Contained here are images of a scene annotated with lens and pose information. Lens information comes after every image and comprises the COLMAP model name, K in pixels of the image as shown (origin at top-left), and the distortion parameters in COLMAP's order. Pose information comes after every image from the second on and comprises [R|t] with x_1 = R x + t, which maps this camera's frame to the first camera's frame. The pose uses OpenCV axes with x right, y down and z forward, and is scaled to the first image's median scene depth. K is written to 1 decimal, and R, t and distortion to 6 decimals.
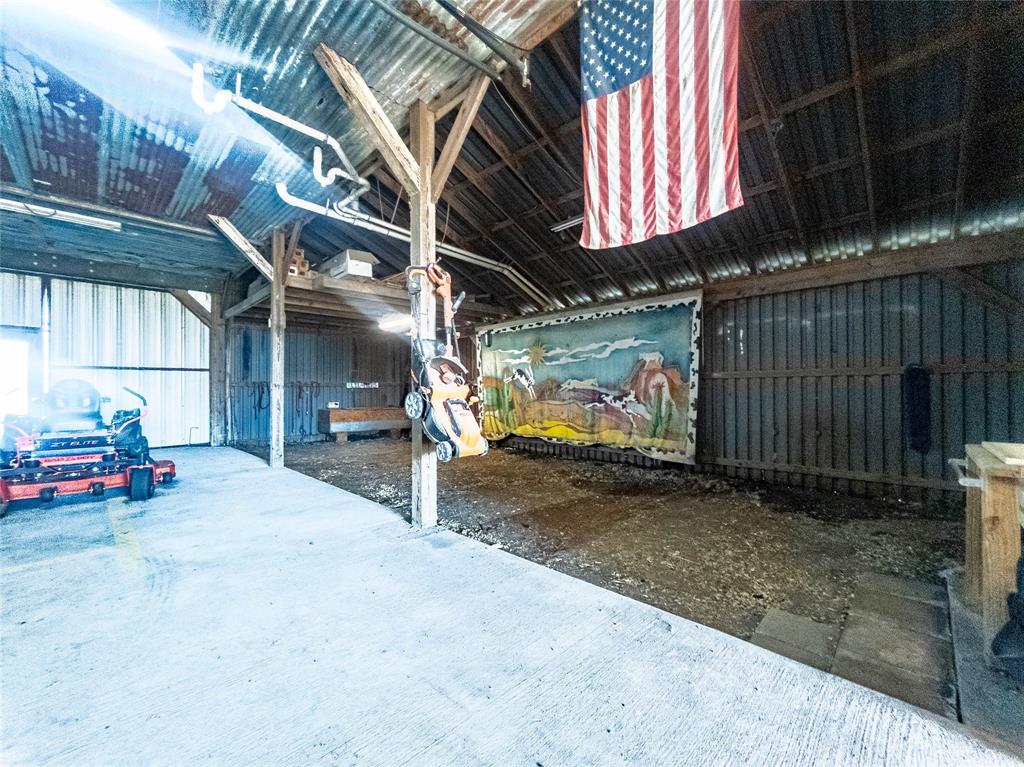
lens RADIAL K [[417.2, 0, 510.0], [0, 417.2, 386.9], [0, 0, 1]] dist [0.001437, 0.000422]
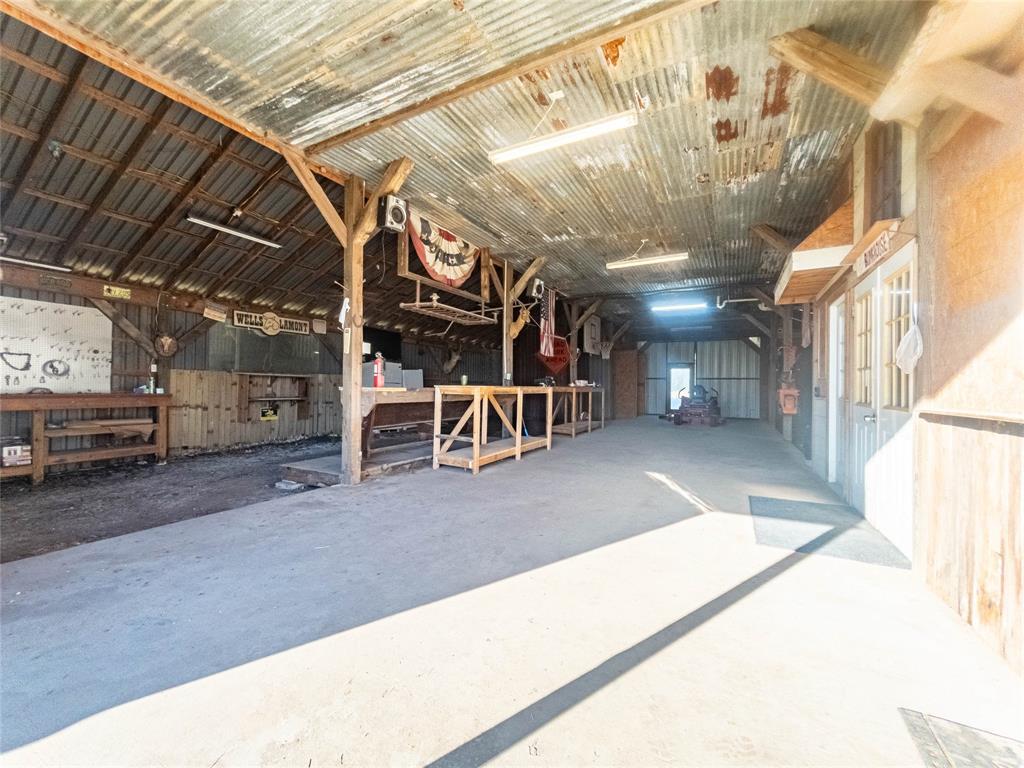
lens RADIAL K [[417.2, 0, 510.4], [0, 417.2, 384.9], [0, 0, 1]] dist [0.001437, 0.000422]
pose [[0.287821, 0.006037, -0.957665, 0.896288], [-0.010947, 0.999936, 0.003014, -0.009536], [0.957622, 0.009616, 0.287869, -0.718841]]
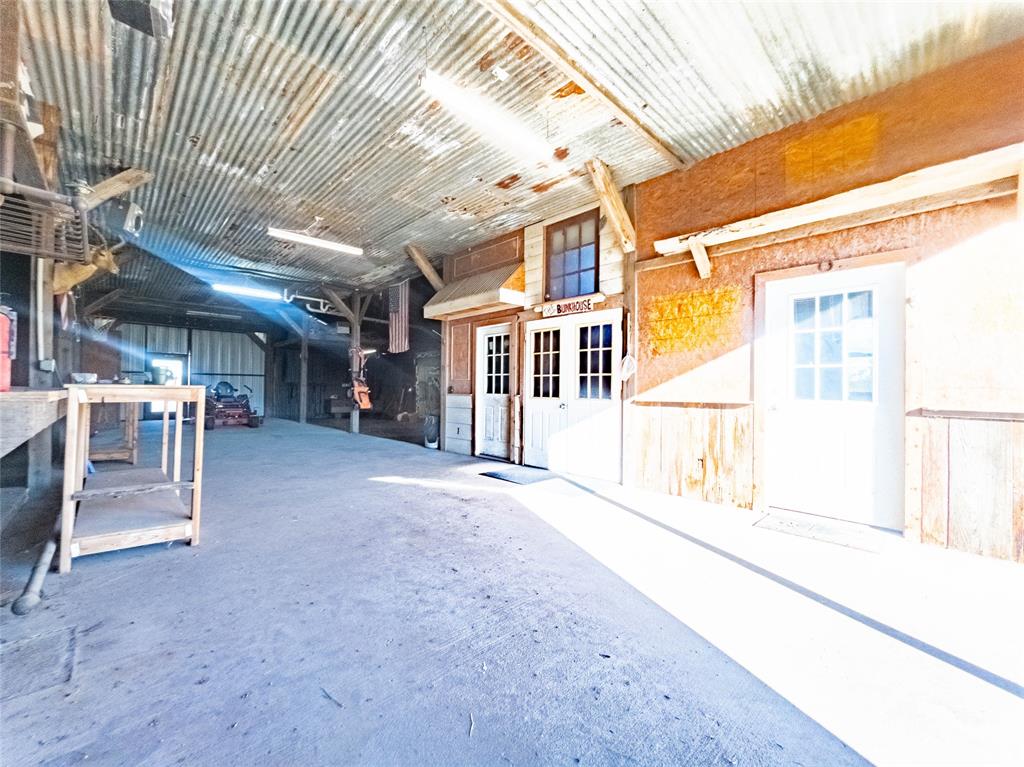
lens RADIAL K [[417.2, 0, 511.7], [0, 417.2, 383.7], [0, 0, 1]] dist [0.001437, 0.000422]
pose [[0.999443, 0.015508, -0.029548, 0.497277], [-0.015779, 0.999835, -0.008954, -0.008567], [0.029405, 0.009416, 0.999523, -0.963413]]
